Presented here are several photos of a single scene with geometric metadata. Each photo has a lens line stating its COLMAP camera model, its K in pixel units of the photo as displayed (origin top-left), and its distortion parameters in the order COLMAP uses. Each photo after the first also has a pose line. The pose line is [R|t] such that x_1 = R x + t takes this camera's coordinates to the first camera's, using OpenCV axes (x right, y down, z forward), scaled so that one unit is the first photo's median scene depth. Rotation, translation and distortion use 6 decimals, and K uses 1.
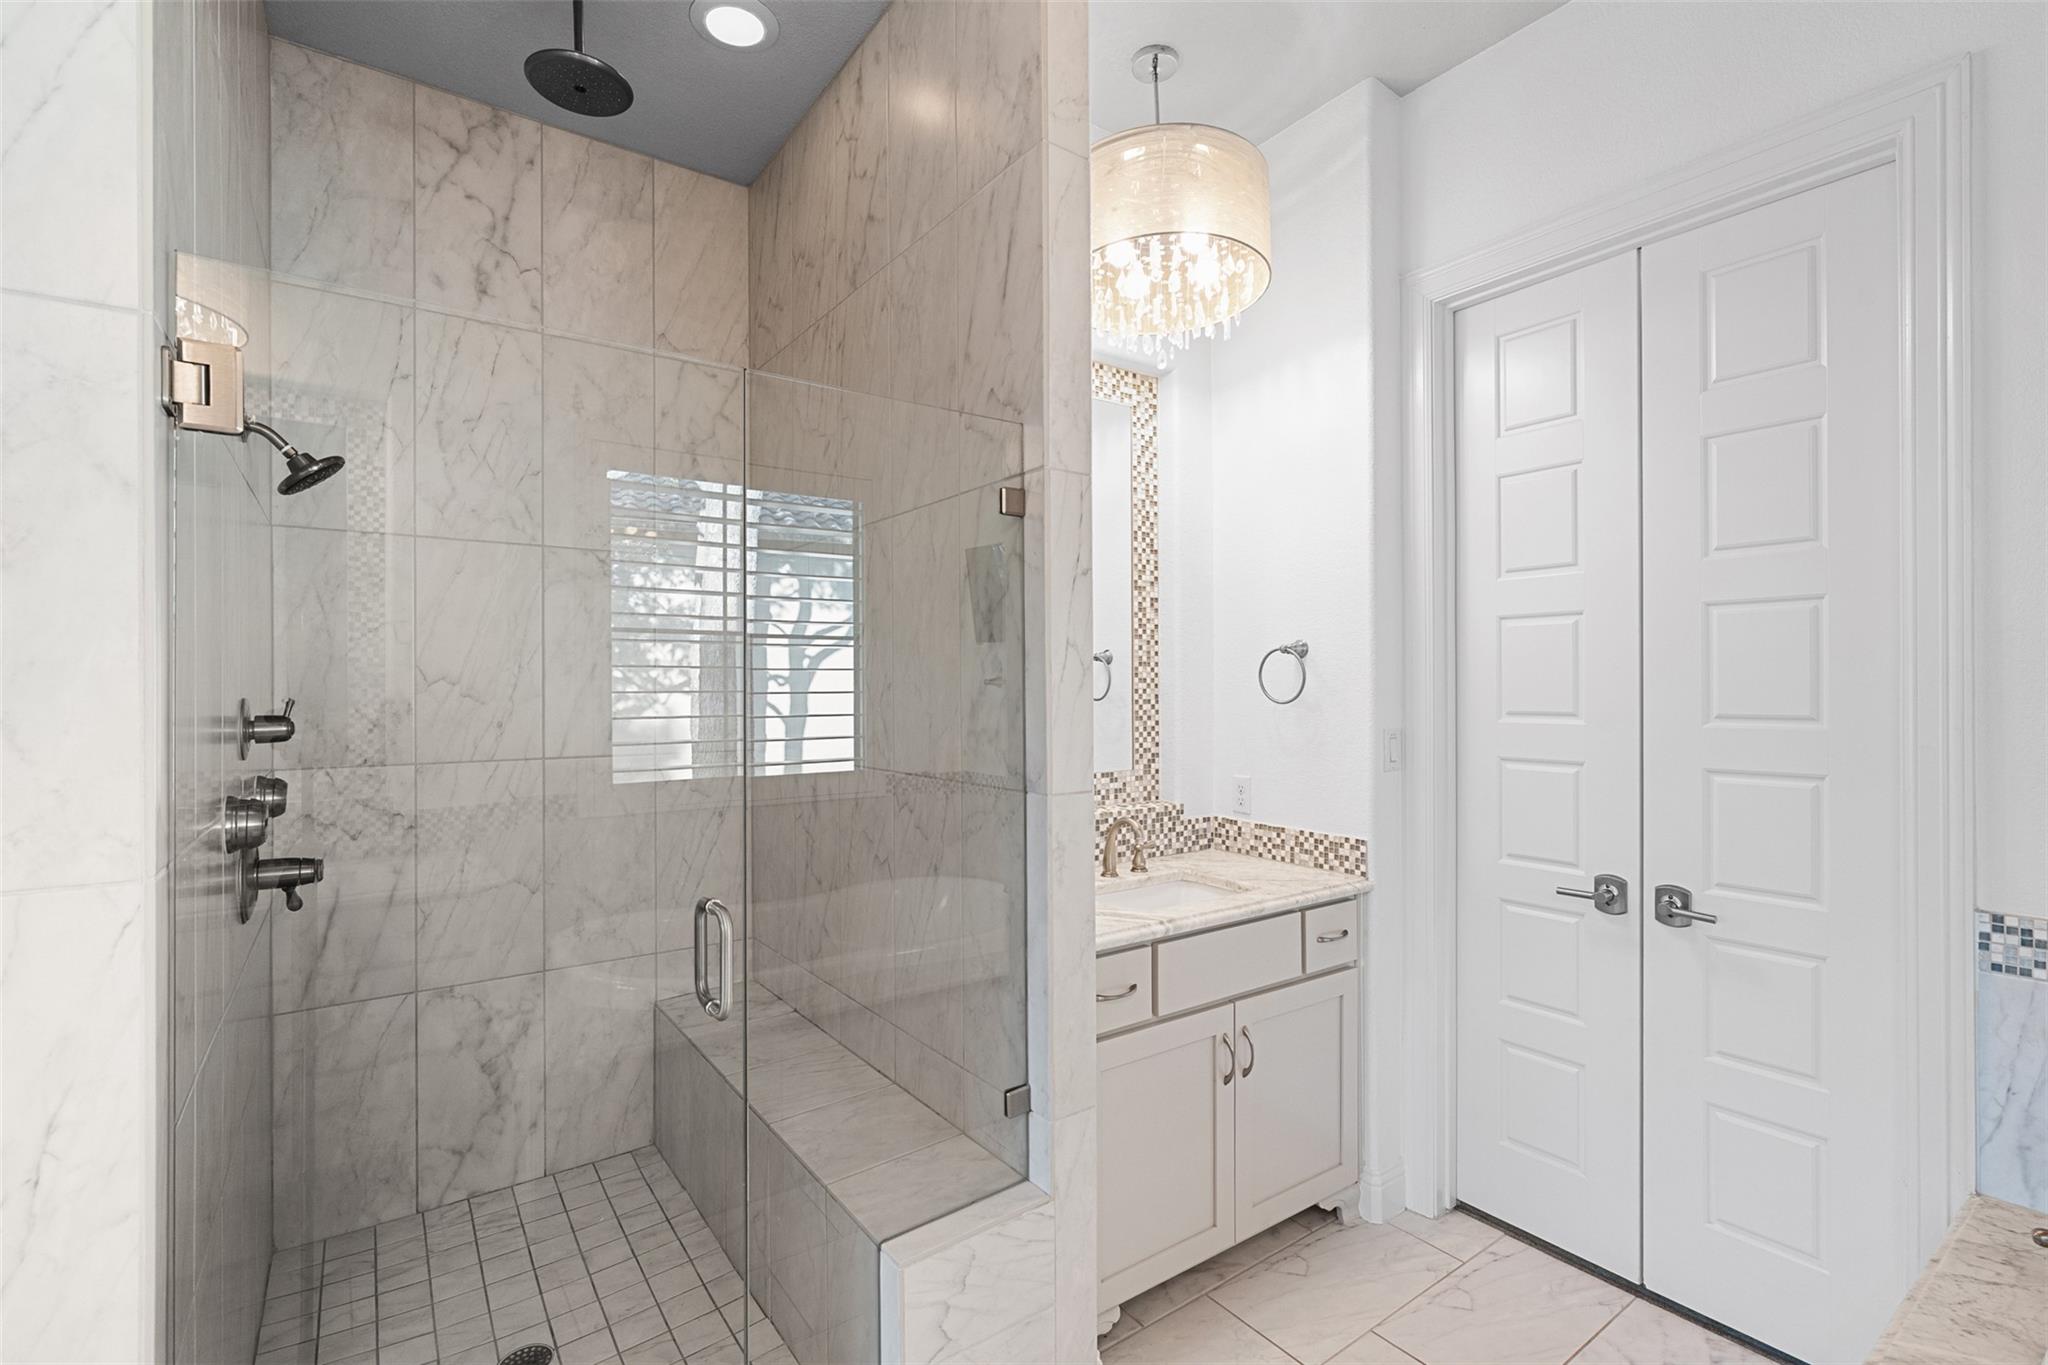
lens RADIAL K [[919.9, 0, 1019.8], [0, 919.9, 689.4], [0, 0, 1]] dist [-0.005576, 0.002663]
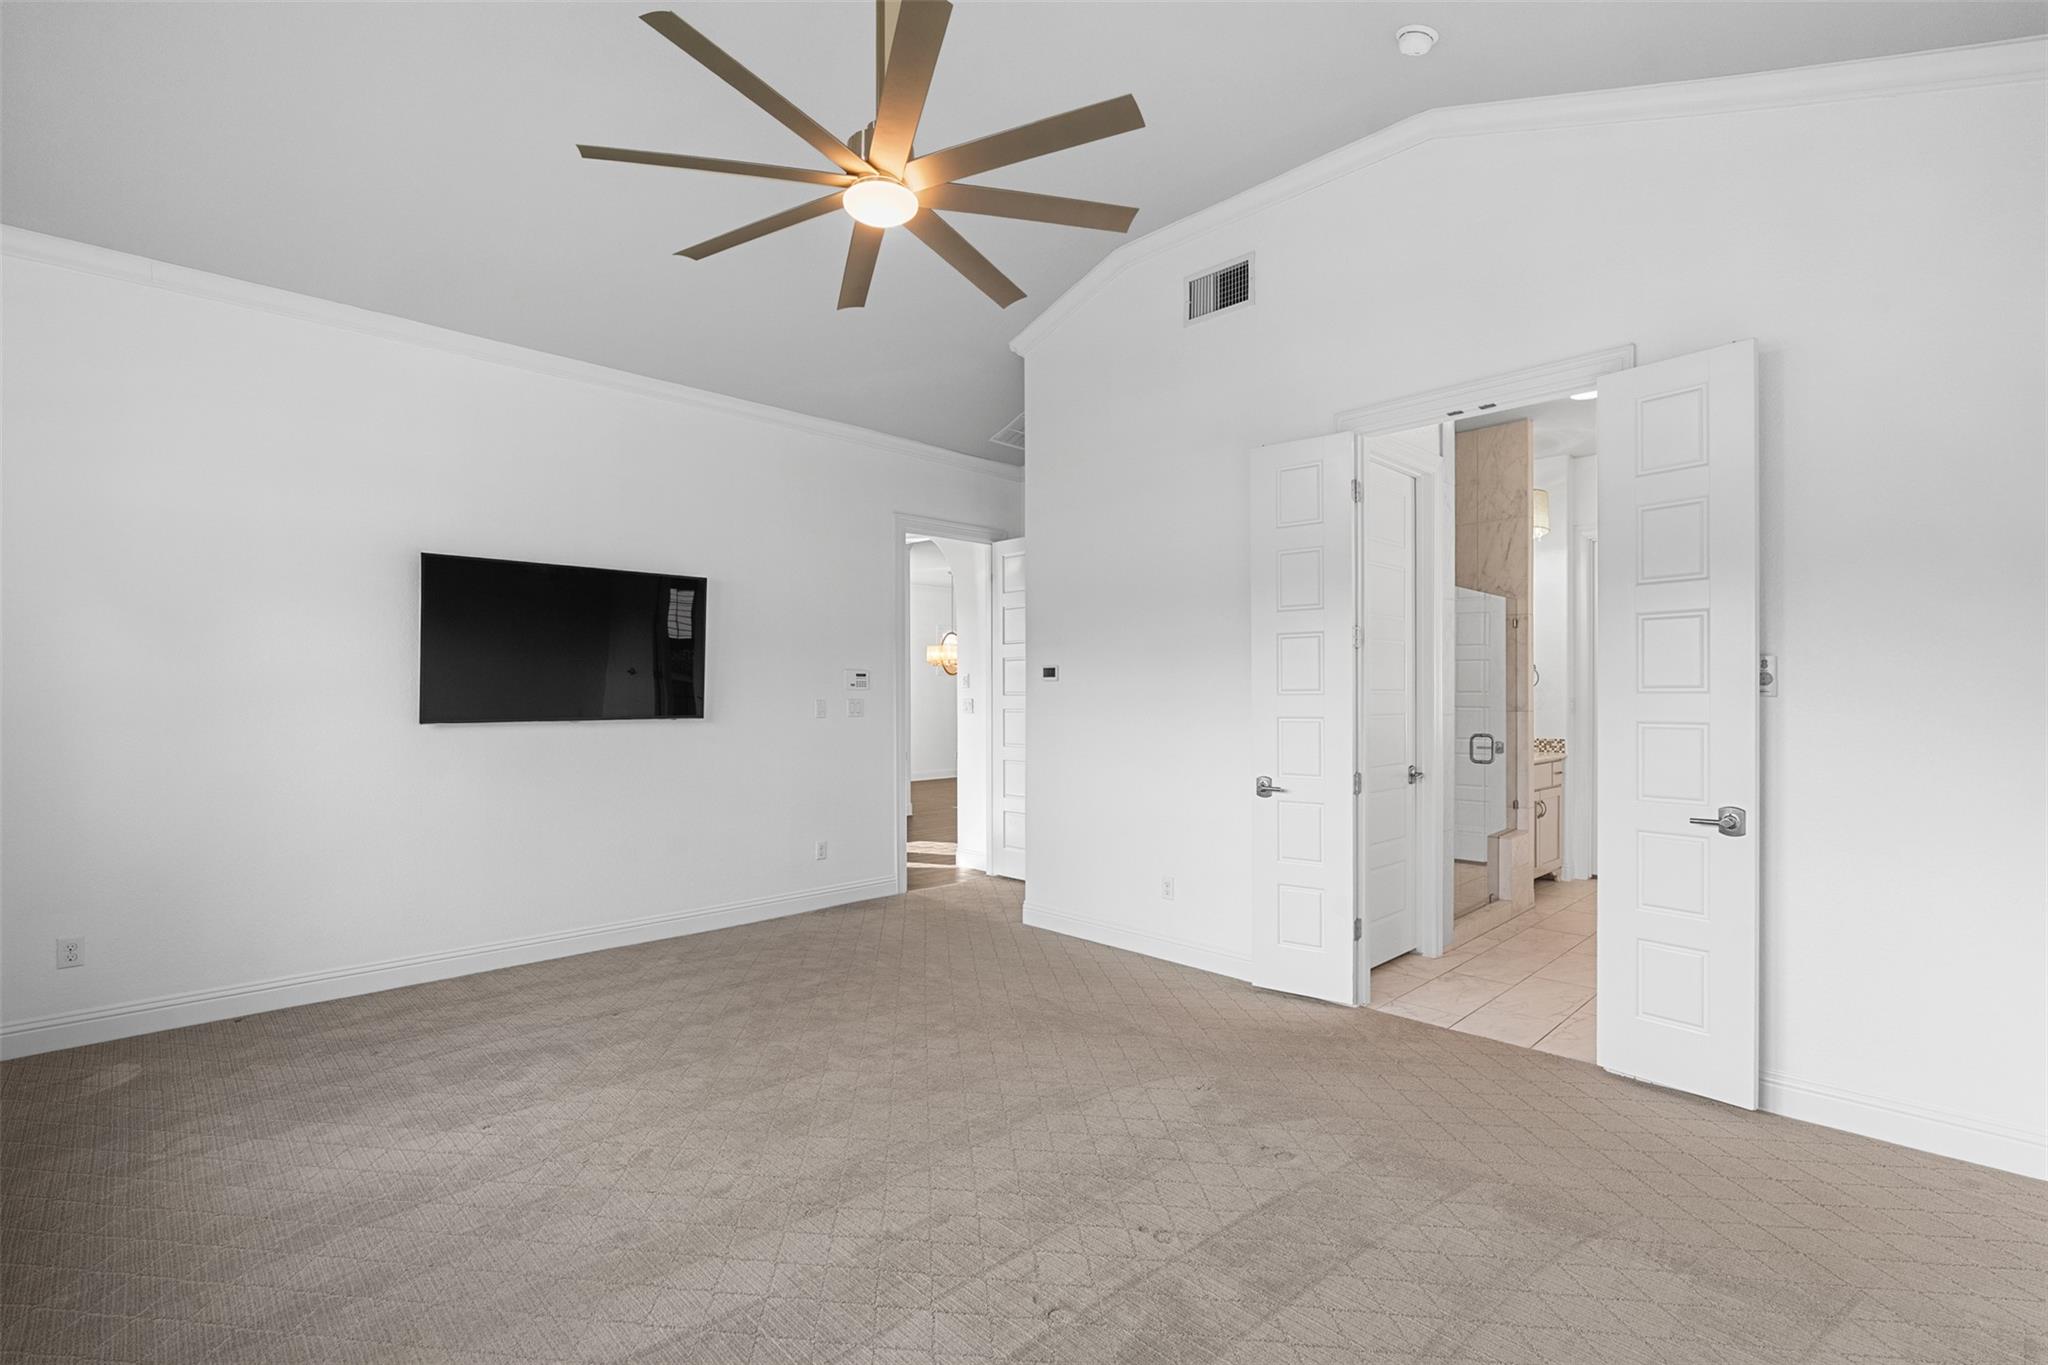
lens RADIAL K [[919.9, 0, 1027.5], [0, 919.9, 693.4], [0, 0, 1]] dist [-0.005576, 0.002663]
pose [[0.988013, 0.005986, 0.154255, -1.822602], [-0.005423, 0.999977, -0.004071, 0.058397], [-0.154275, 0.003186, 0.988023, -1.616171]]
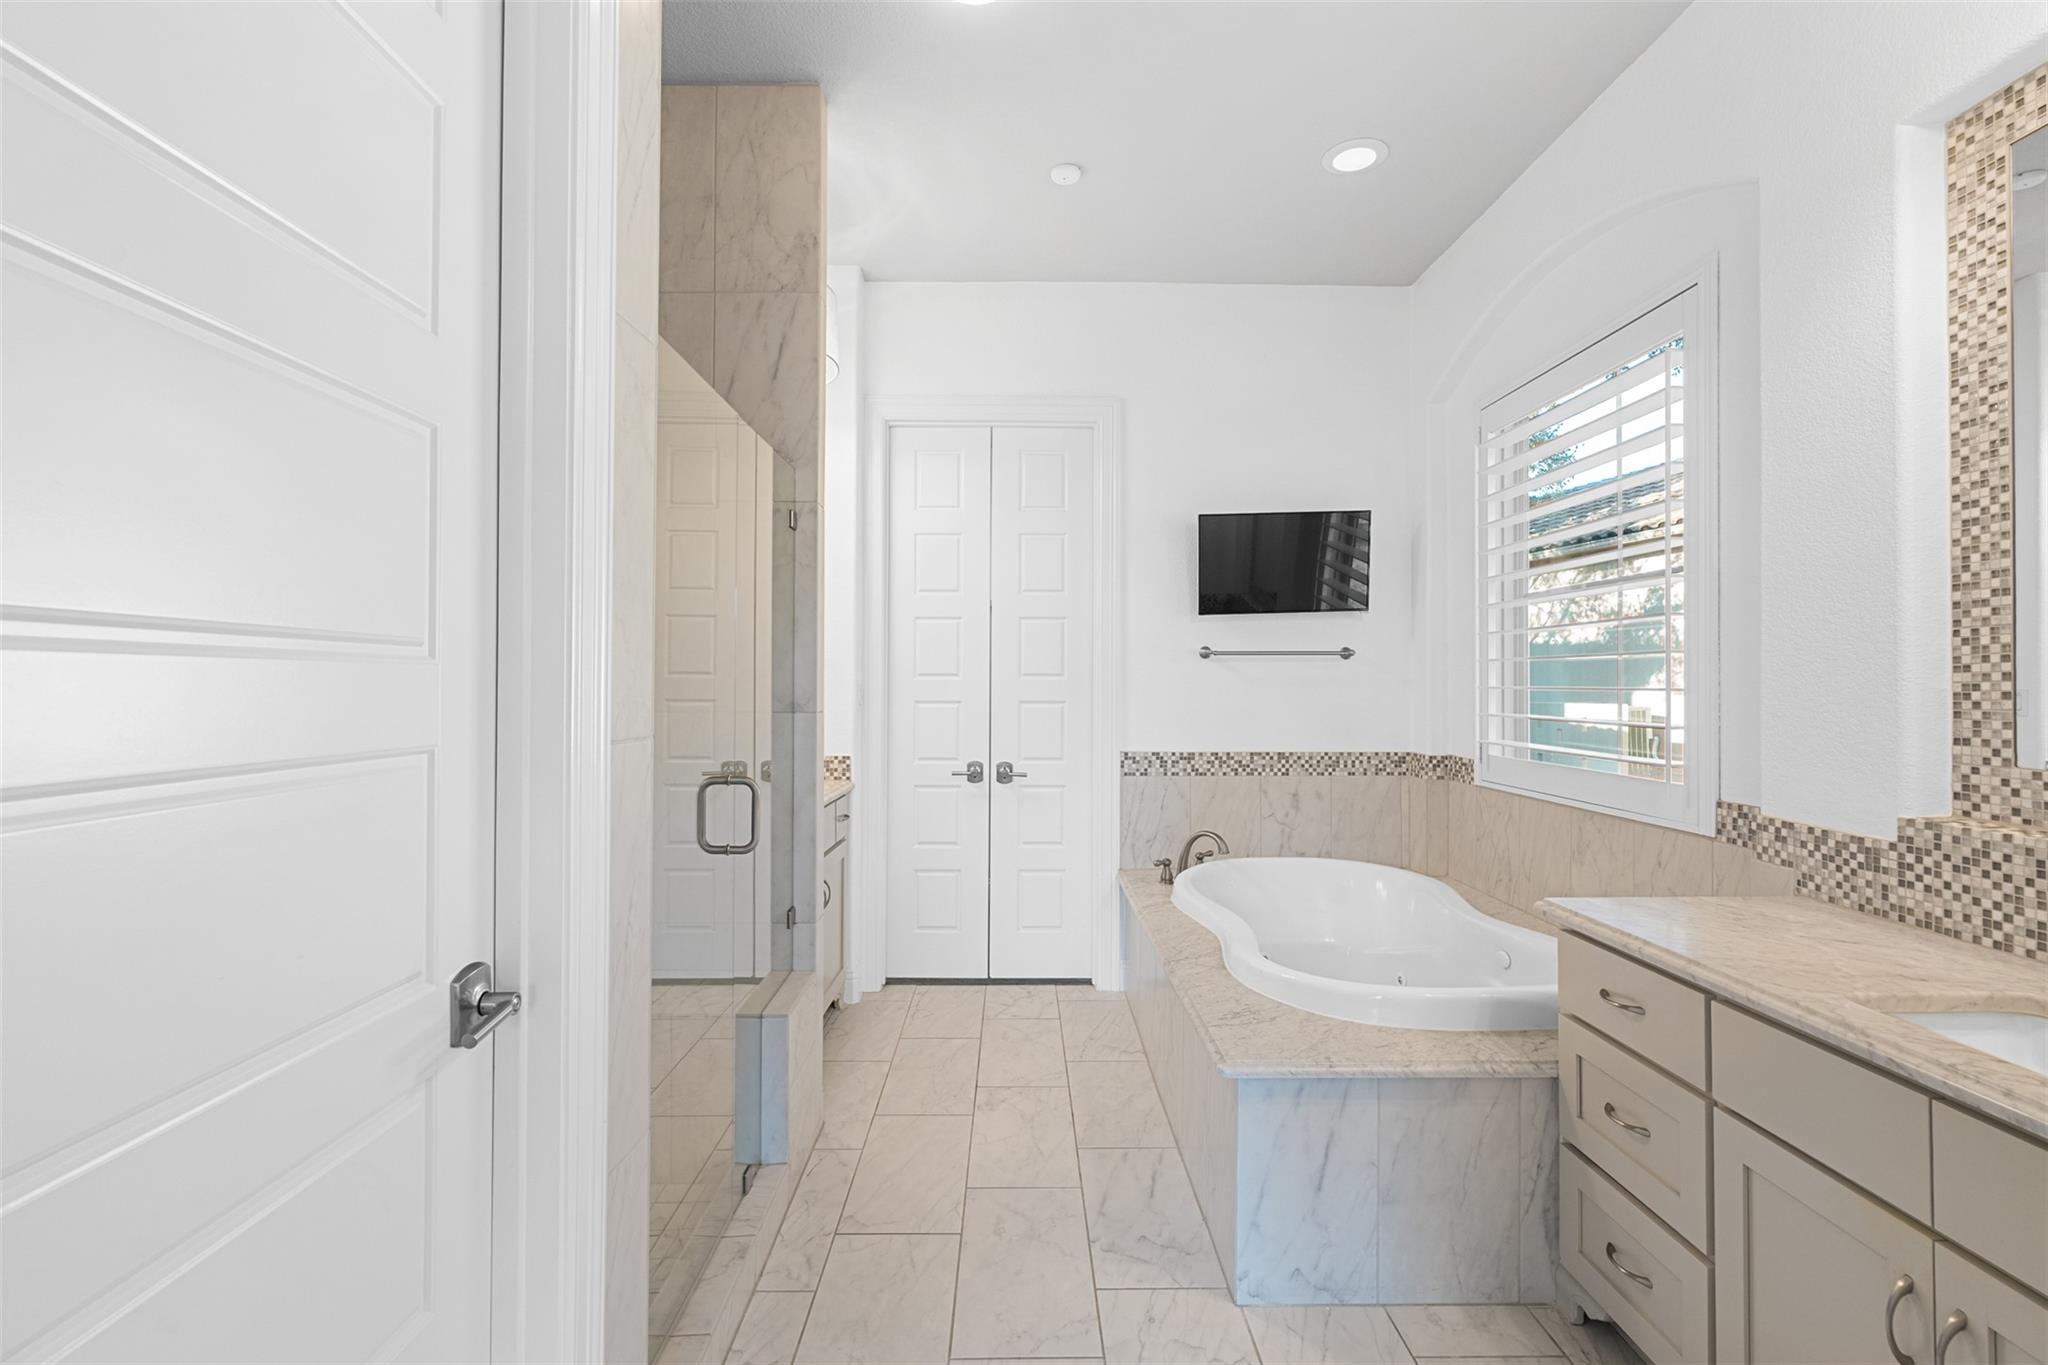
lens RADIAL K [[919.9, 0, 1028.7], [0, 919.9, 676.1], [0, 0, 1]] dist [-0.005576, 0.002663]
pose [[0.574090, 0.014547, 0.818663, -0.824004], [-0.004110, 0.999881, -0.014886, 0.059633], [-0.818782, 0.005181, 0.574081, -0.148918]]
